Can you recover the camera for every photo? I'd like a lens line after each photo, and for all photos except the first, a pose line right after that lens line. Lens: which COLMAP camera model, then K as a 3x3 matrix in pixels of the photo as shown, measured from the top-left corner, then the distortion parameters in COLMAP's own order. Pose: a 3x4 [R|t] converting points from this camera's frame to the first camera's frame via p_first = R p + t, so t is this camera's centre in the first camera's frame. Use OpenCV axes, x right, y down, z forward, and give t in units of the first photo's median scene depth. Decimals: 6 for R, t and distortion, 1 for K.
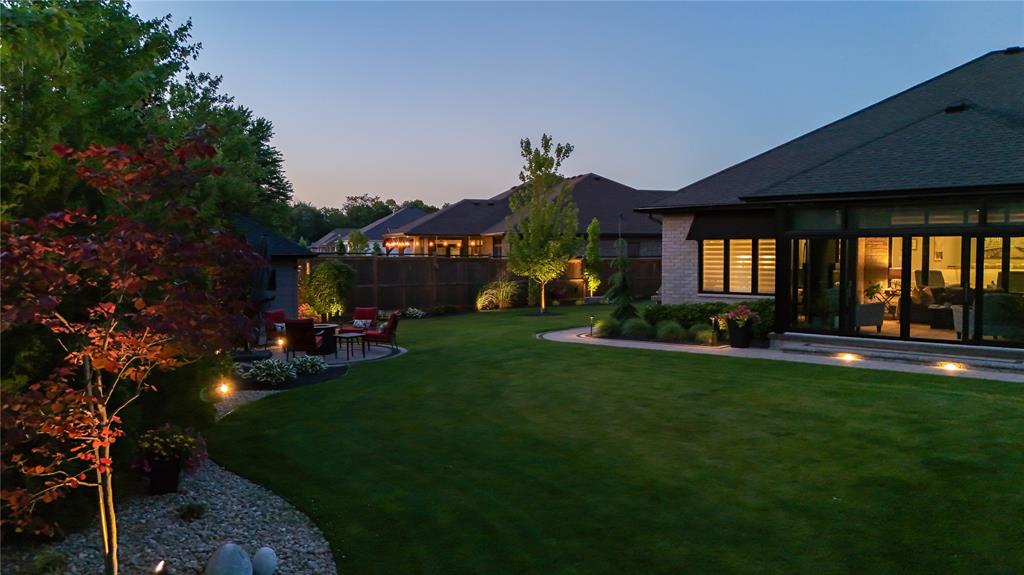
lens RADIAL K [[765.6, 0, 512.0], [0, 765.6, 287.5], [0, 0, 1]] dist [0.062942, -0.004971]
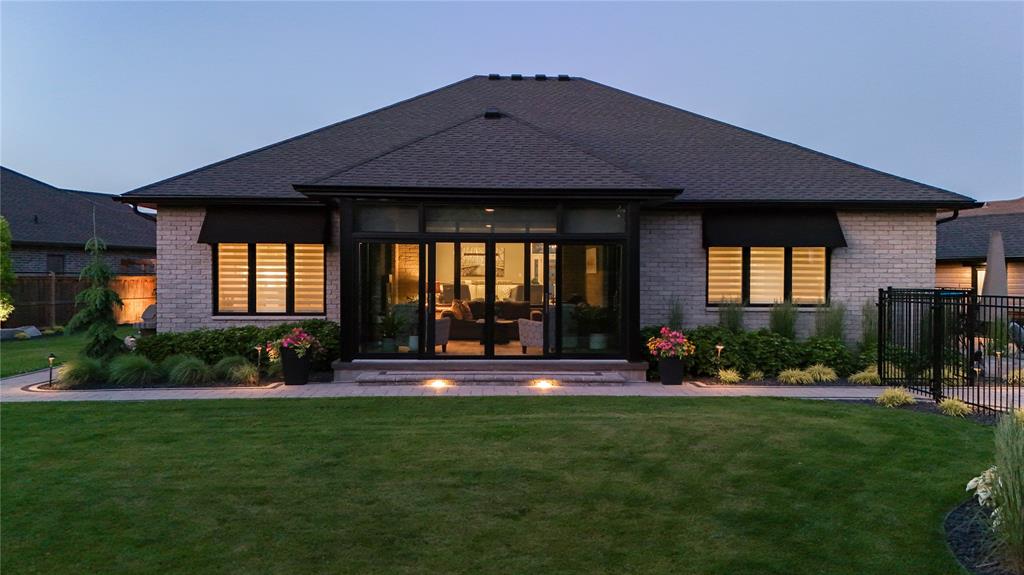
lens RADIAL K [[765.6, 0, 512.0], [0, 765.6, 287.5], [0, 0, 1]] dist [0.062942, -0.004971]
pose [[0.740214, -0.003556, 0.672362, -0.053635], [0.027011, 0.999336, -0.024452, 0.007480], [-0.671829, 0.036261, 0.739818, 0.294851]]
